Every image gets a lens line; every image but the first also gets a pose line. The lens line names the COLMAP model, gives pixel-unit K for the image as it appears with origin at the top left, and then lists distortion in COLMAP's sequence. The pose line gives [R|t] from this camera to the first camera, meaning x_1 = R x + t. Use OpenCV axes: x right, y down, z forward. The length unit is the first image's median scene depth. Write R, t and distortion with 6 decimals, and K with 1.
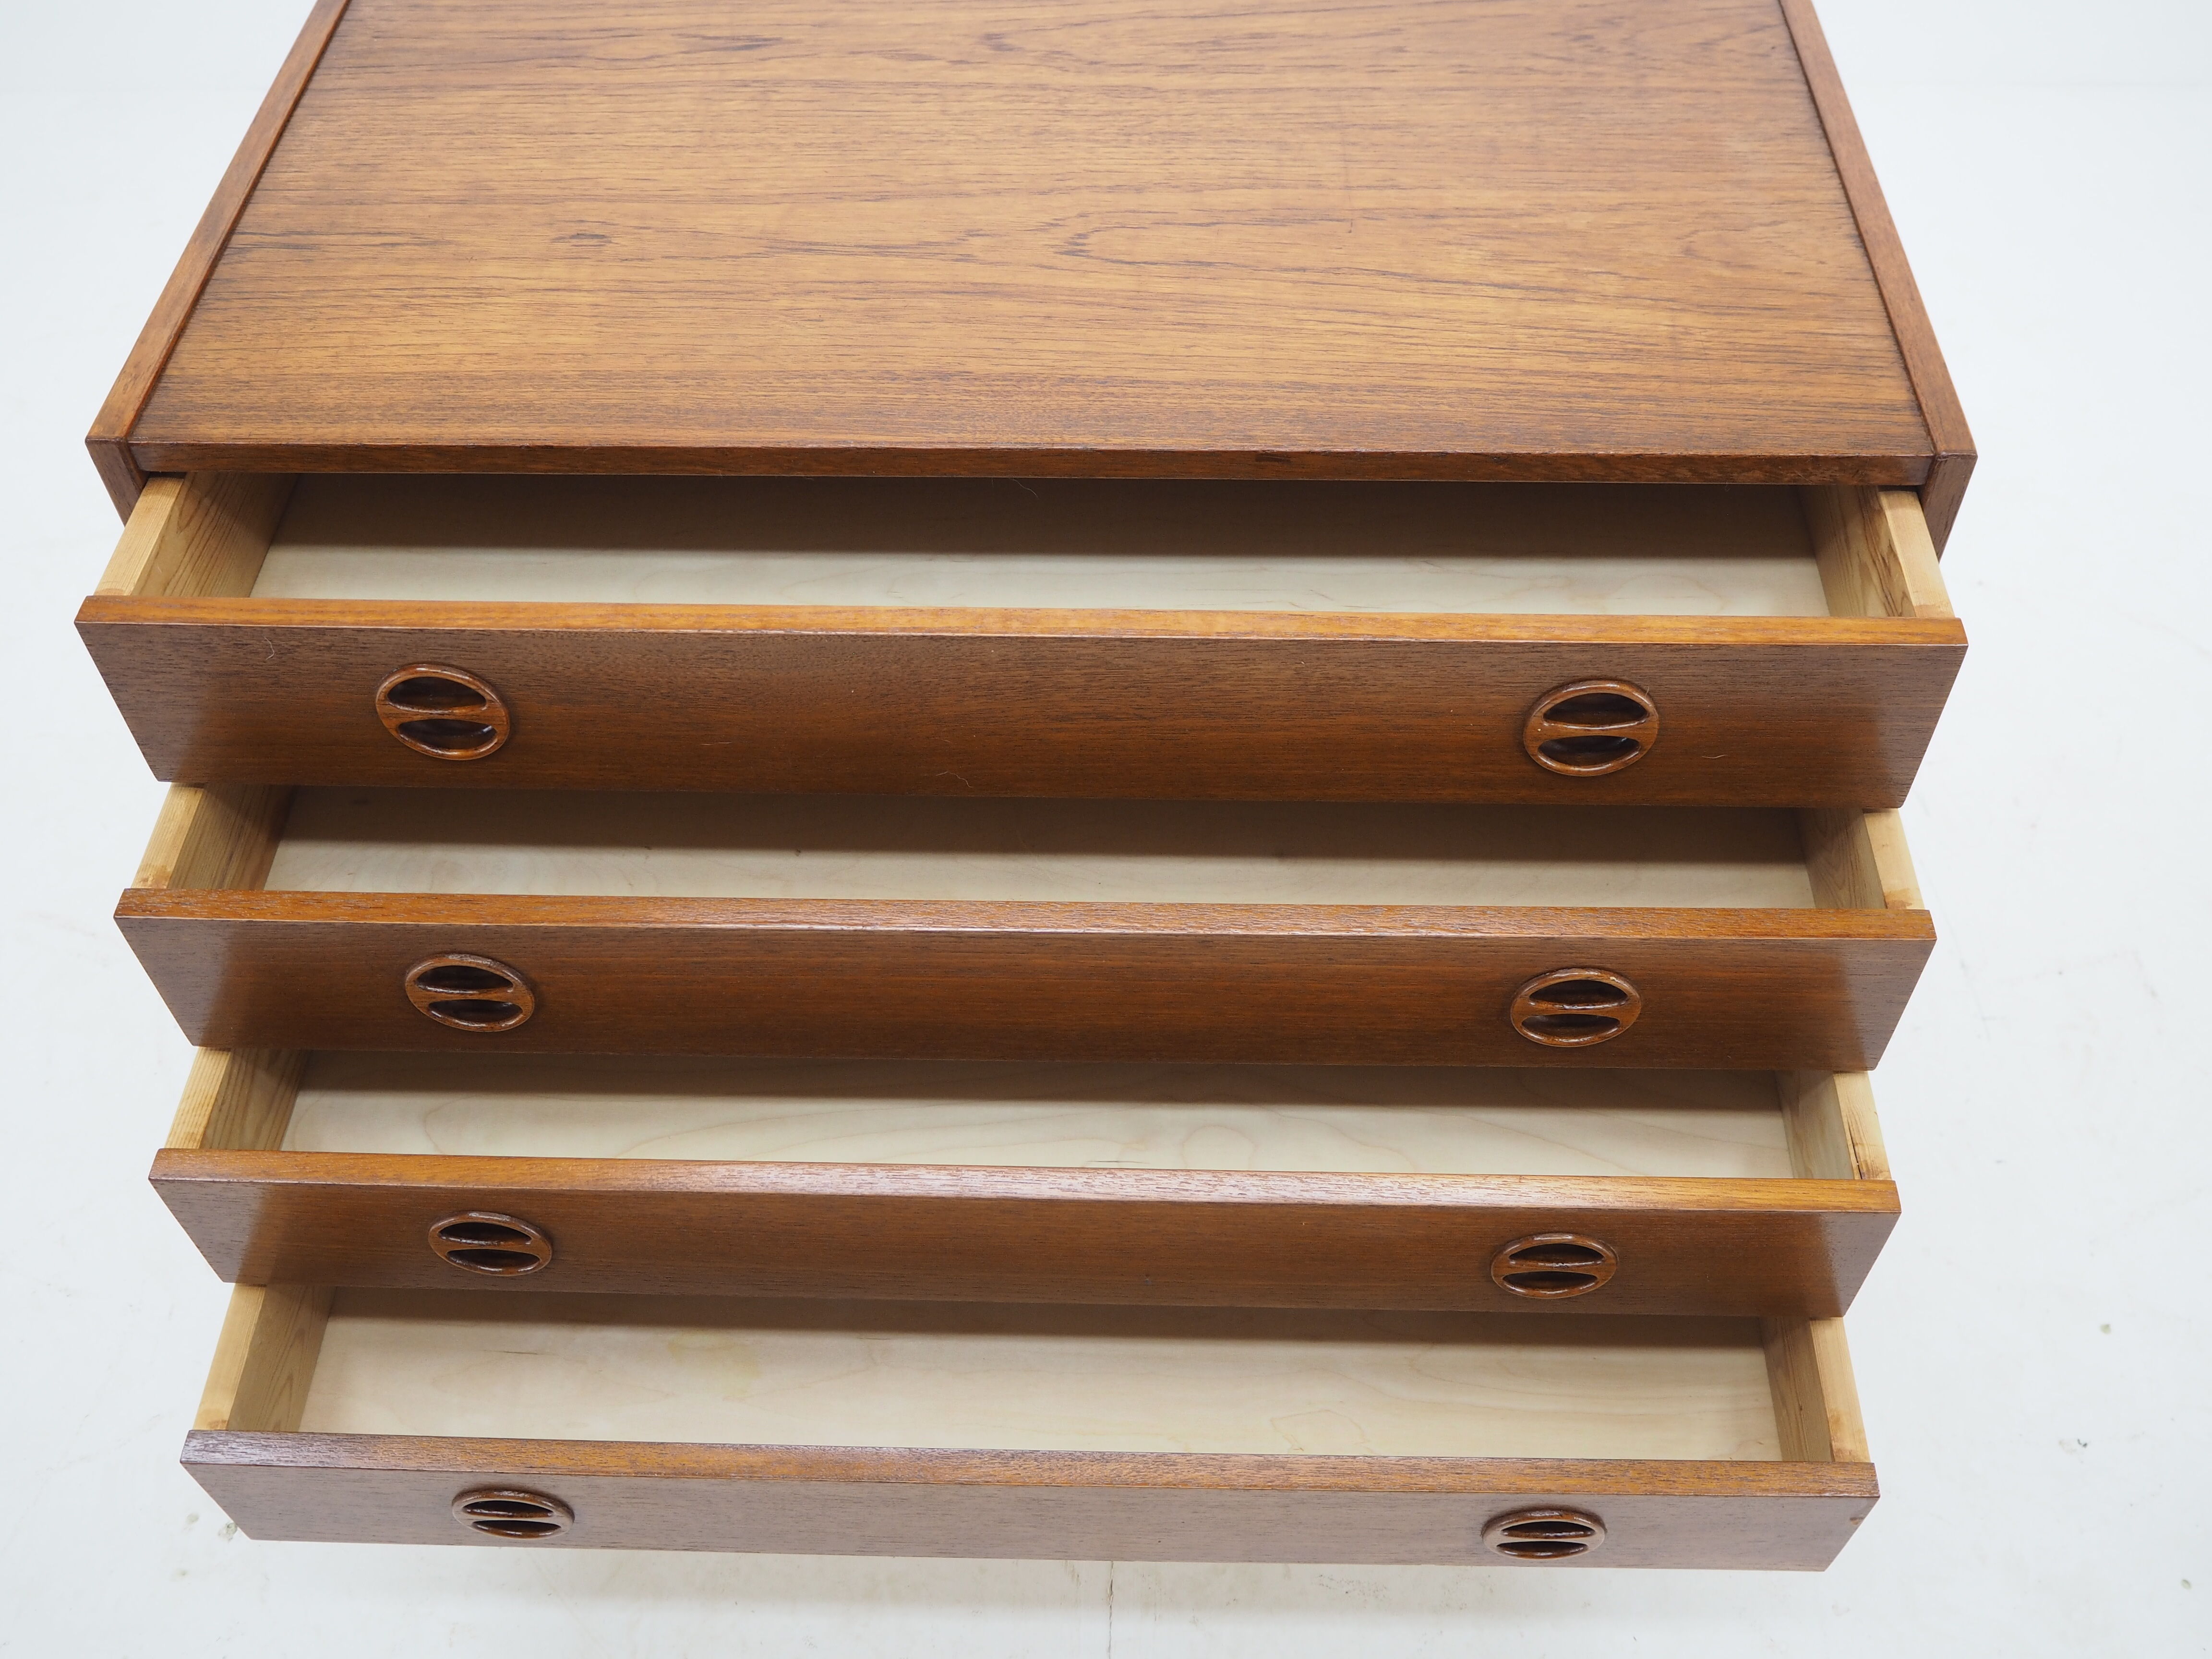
lens RADIAL K [[2184.8, 0, 1106.0], [0, 2184.8, 829.5], [0, 0, 1]] dist [-0.041179, 0.012596]
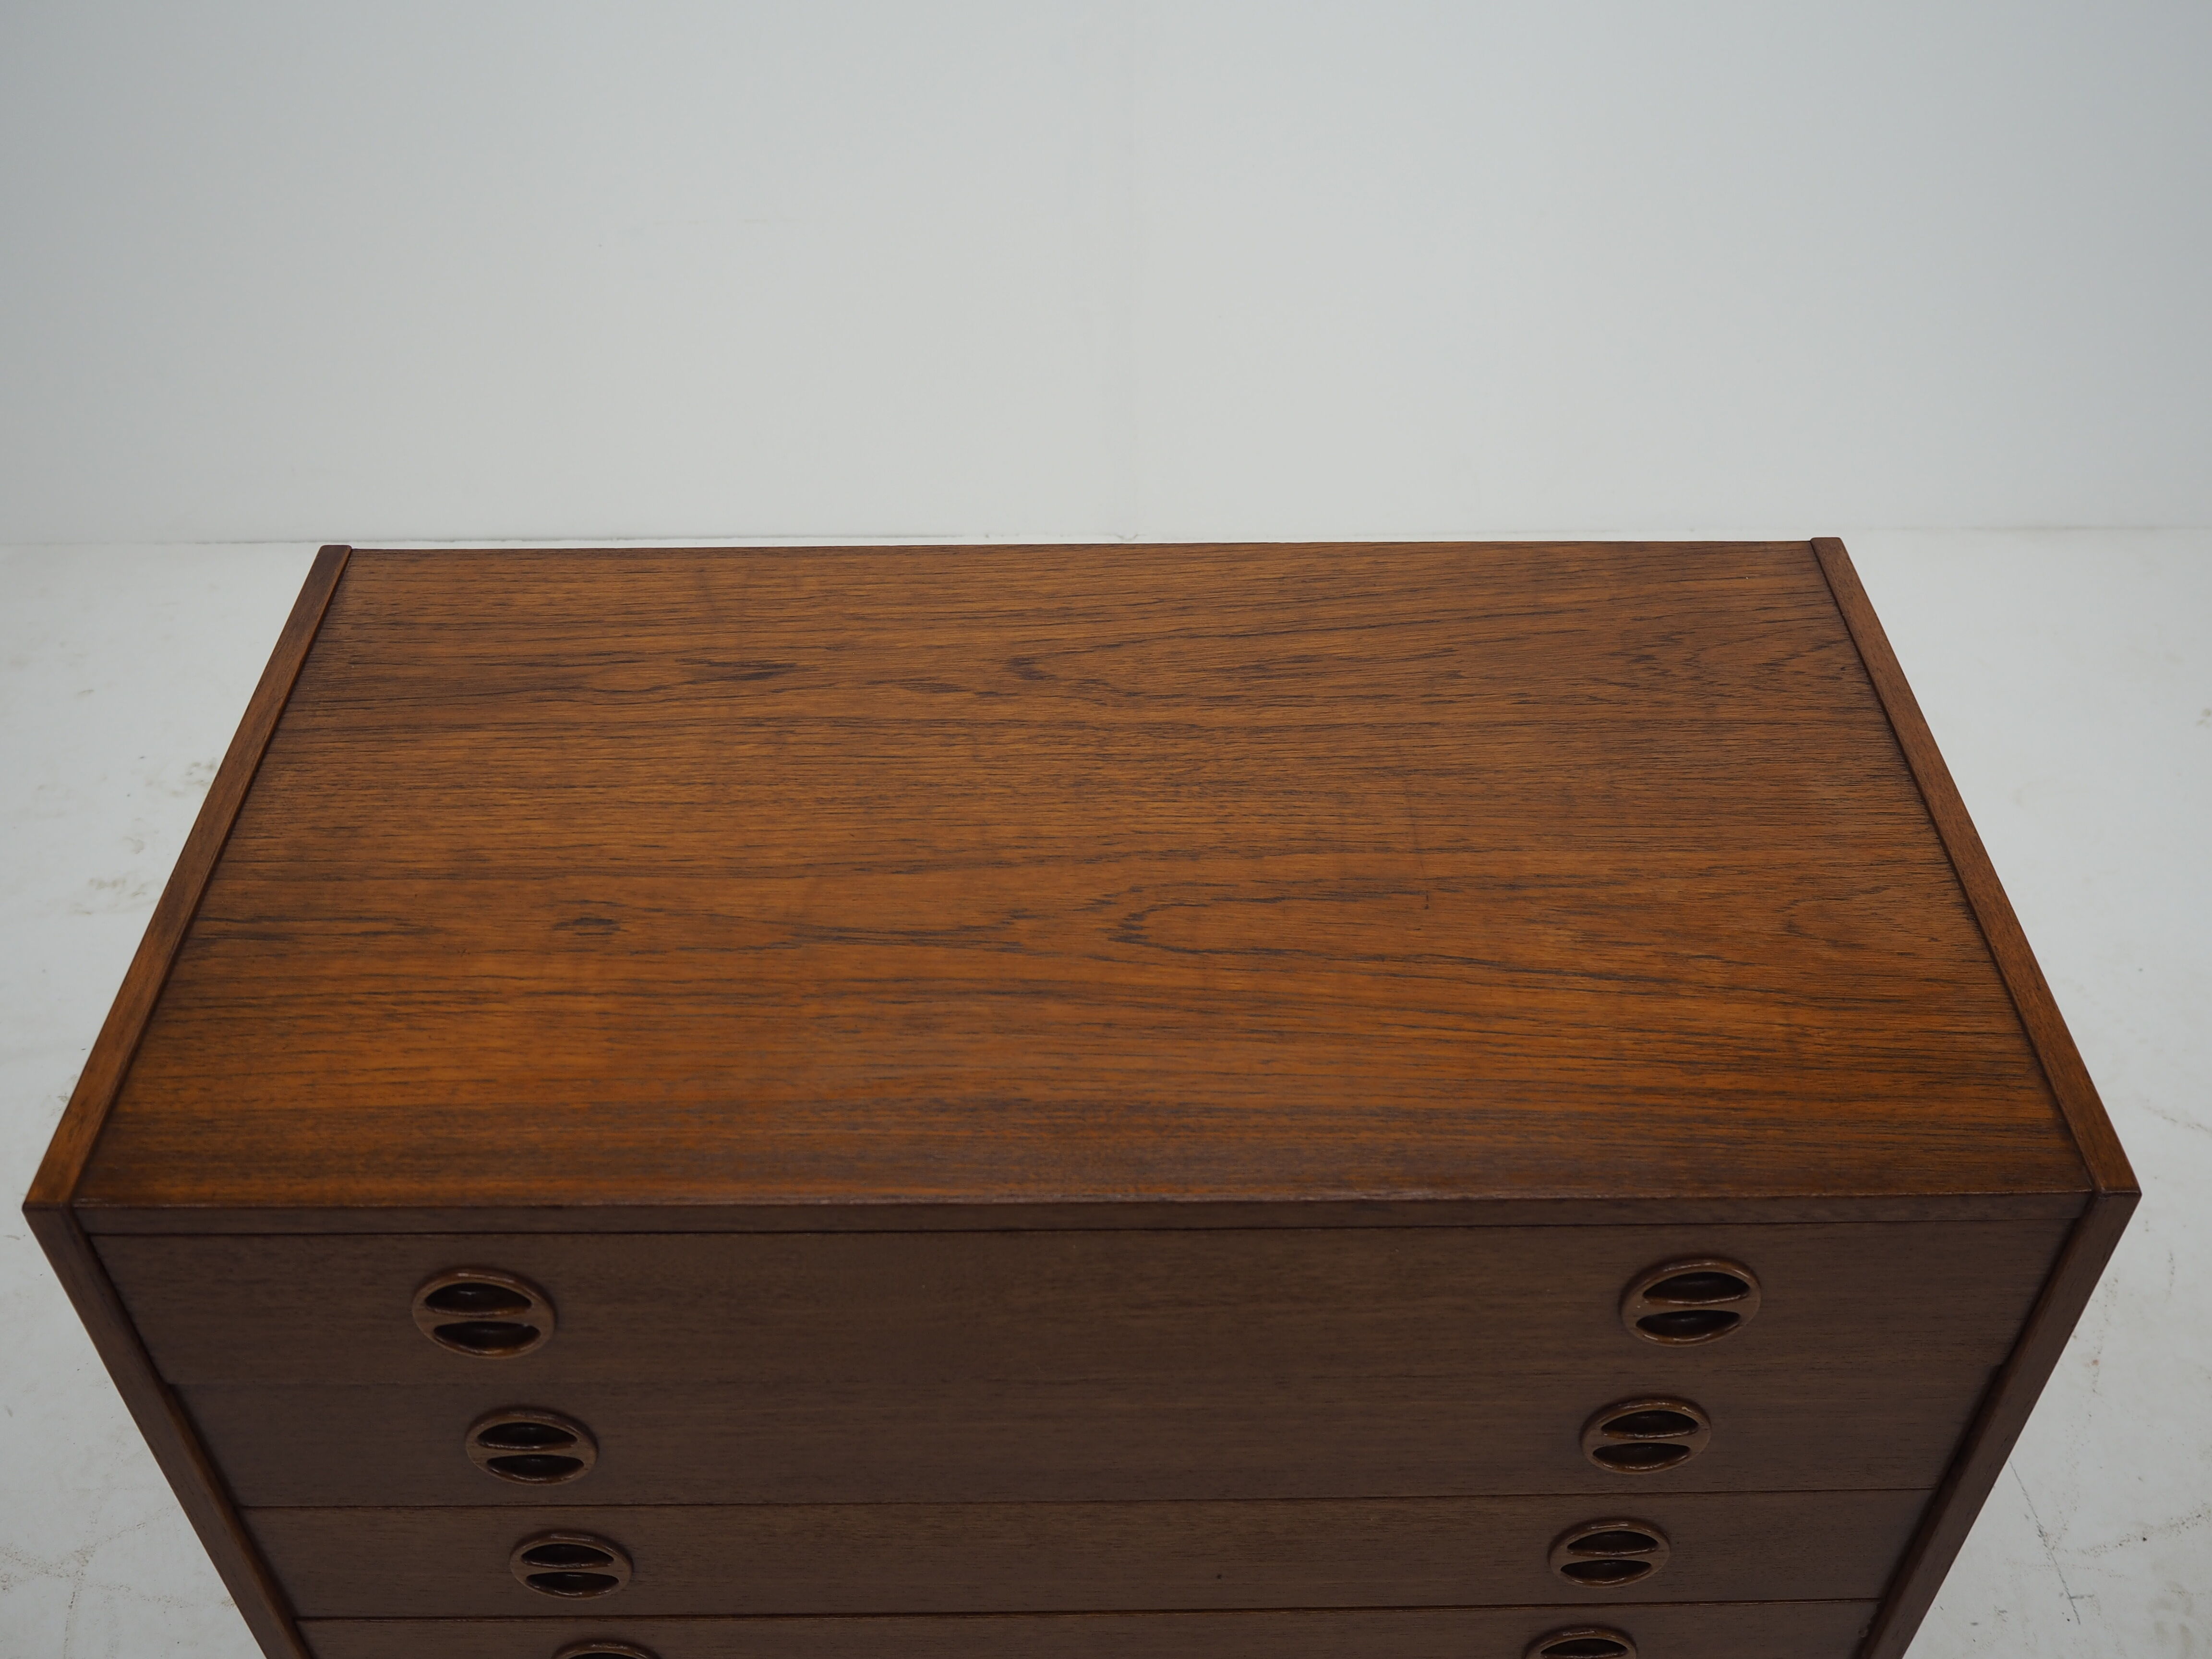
lens RADIAL K [[2184.8, 0, 1106.0], [0, 2184.8, 829.5], [0, 0, 1]] dist [-0.041179, 0.012596]
pose [[0.999035, -0.008245, 0.043134, -0.062703], [0.014021, 0.990696, -0.135372, -0.182428], [-0.041617, 0.135846, 0.989855, 0.085061]]
